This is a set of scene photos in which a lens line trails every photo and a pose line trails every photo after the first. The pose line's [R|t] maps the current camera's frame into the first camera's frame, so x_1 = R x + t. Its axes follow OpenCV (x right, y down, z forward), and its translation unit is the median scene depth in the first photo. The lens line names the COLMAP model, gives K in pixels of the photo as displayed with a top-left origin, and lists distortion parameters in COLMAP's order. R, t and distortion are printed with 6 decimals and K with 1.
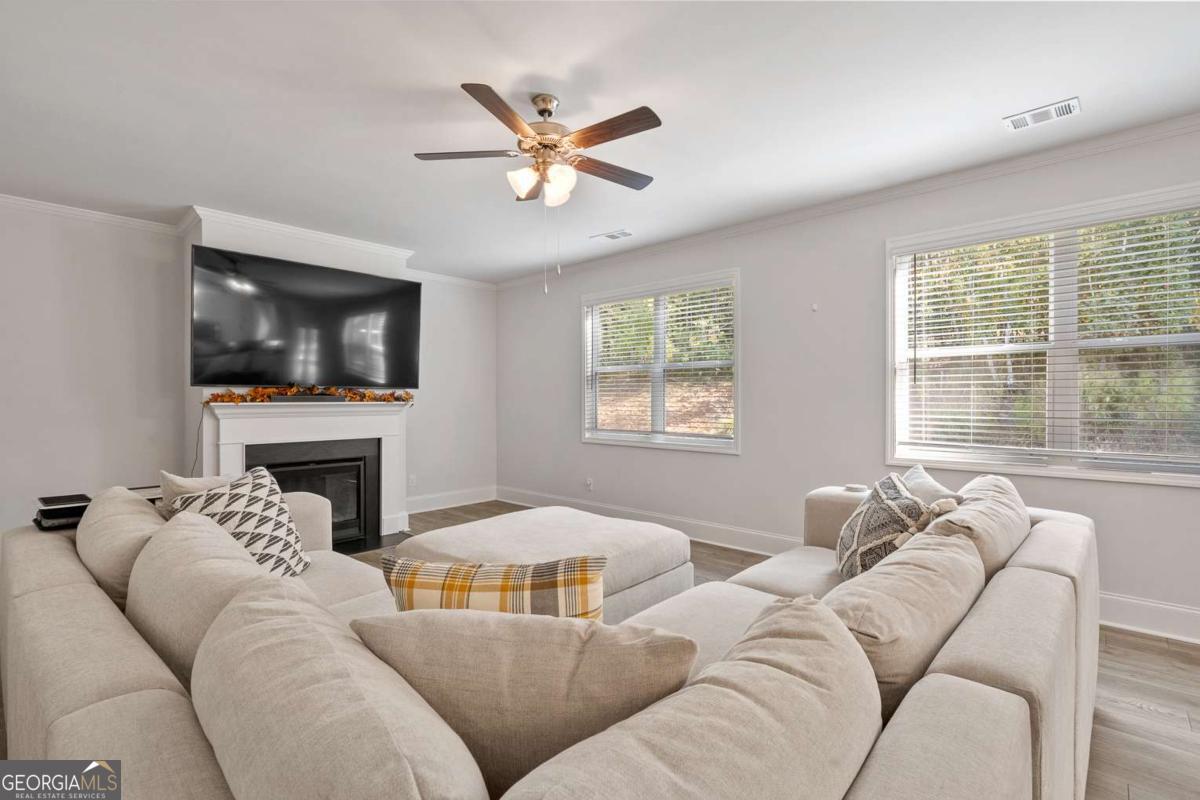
lens RADIAL K [[552.1, 0, 593.8], [0, 552.1, 396.9], [0, 0, 1]] dist [-0.003066, 0.000299]
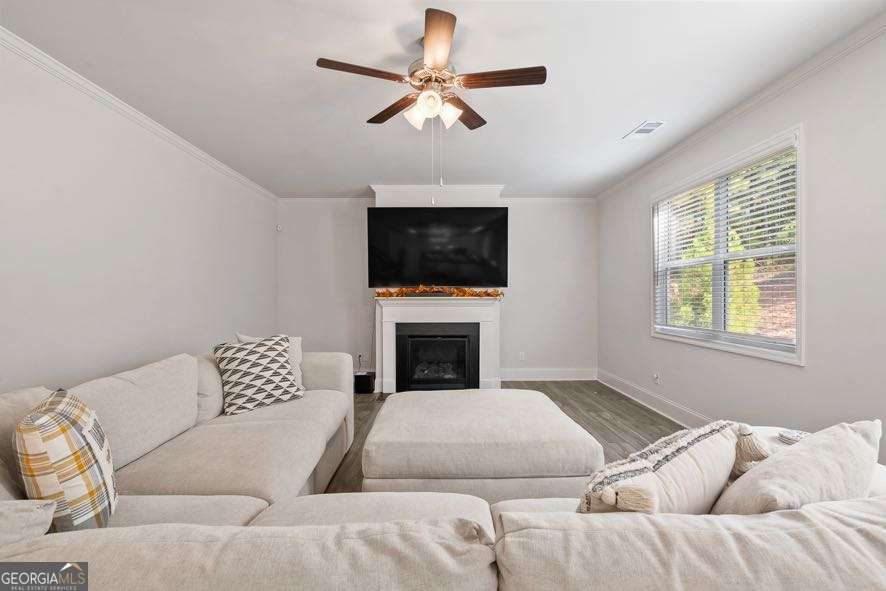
lens RADIAL K [[407.7, 0, 440.0], [0, 407.7, 299.7], [0, 0, 1]] dist [-0.003066, 0.000299]
pose [[0.696373, 0.002708, -0.717675, 0.296651], [0.005793, 0.999939, 0.009394, 0.005795], [0.717657, -0.010699, 0.696315, 0.211980]]
